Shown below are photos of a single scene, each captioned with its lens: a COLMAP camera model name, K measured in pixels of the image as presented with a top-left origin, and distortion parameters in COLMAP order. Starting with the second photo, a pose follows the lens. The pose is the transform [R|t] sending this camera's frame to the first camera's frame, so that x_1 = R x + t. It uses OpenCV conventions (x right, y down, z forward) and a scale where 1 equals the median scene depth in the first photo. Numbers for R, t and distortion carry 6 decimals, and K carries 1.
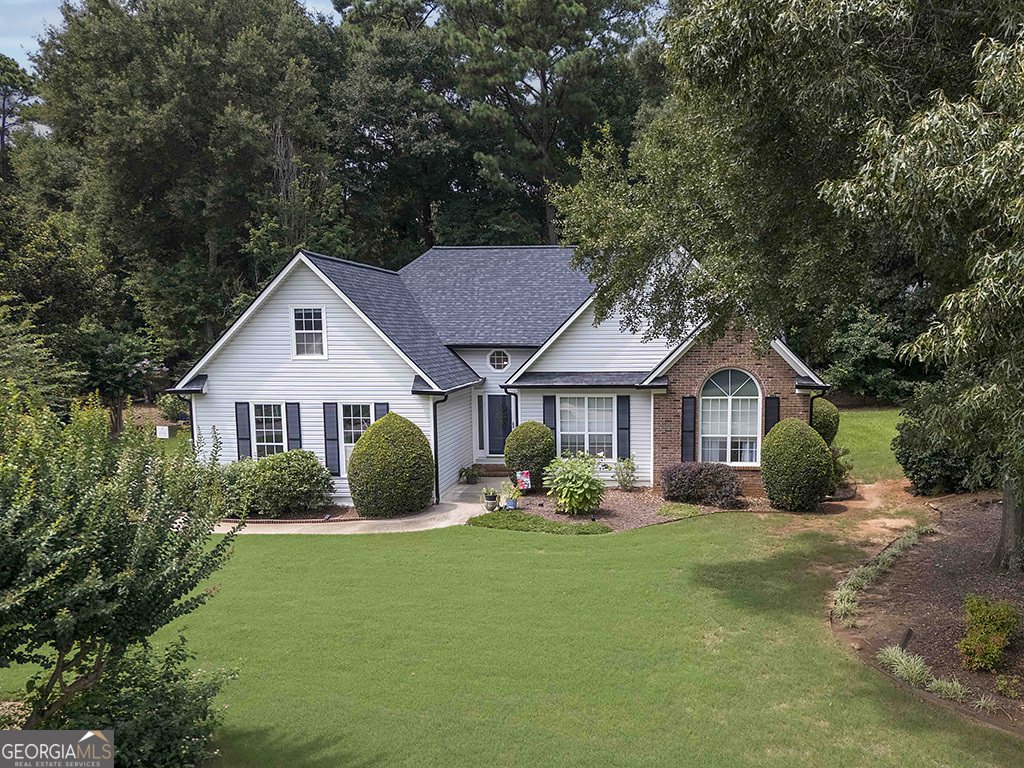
lens RADIAL K [[1087.2, 0, 512.0], [0, 1087.2, 384.0], [0, 0, 1]] dist [0.013047, 0.005208]
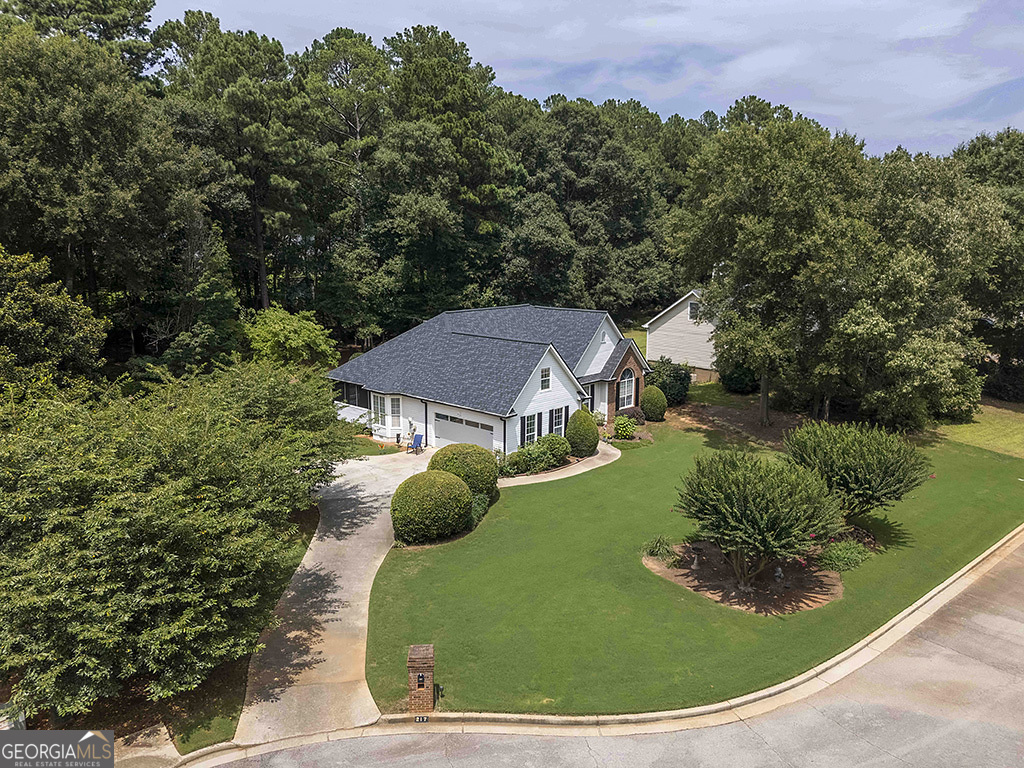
lens RADIAL K [[762.9, 0, 512.0], [0, 762.9, 384.0], [0, 0, 1]] dist [0.025359, -0.000784]
pose [[0.625783, -0.139318, 0.767455, -1.352048], [0.083042, 0.990227, 0.112045, -0.206461], [-0.775564, -0.006385, 0.631236, 0.103029]]
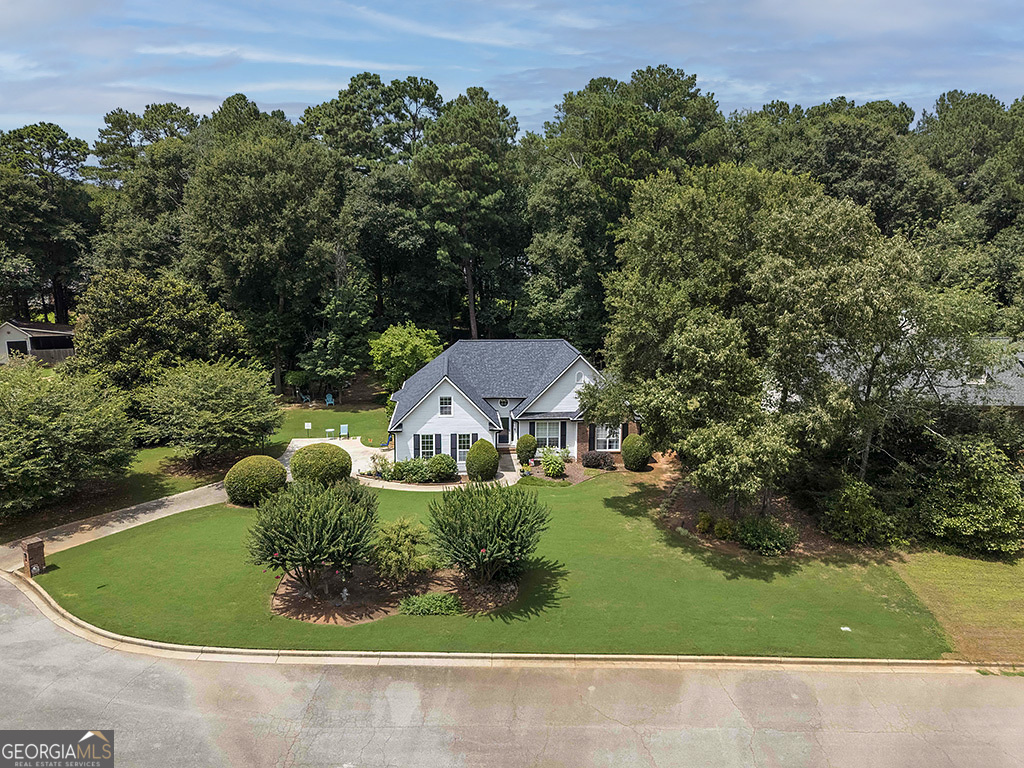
lens RADIAL K [[762.9, 0, 512.0], [0, 762.9, 384.0], [0, 0, 1]] dist [0.025359, -0.000784]
pose [[0.987767, -0.018663, 0.154819, -0.297216], [0.008124, 0.997623, 0.068430, -0.208861], [-0.155728, -0.066335, 0.985570, -0.702286]]
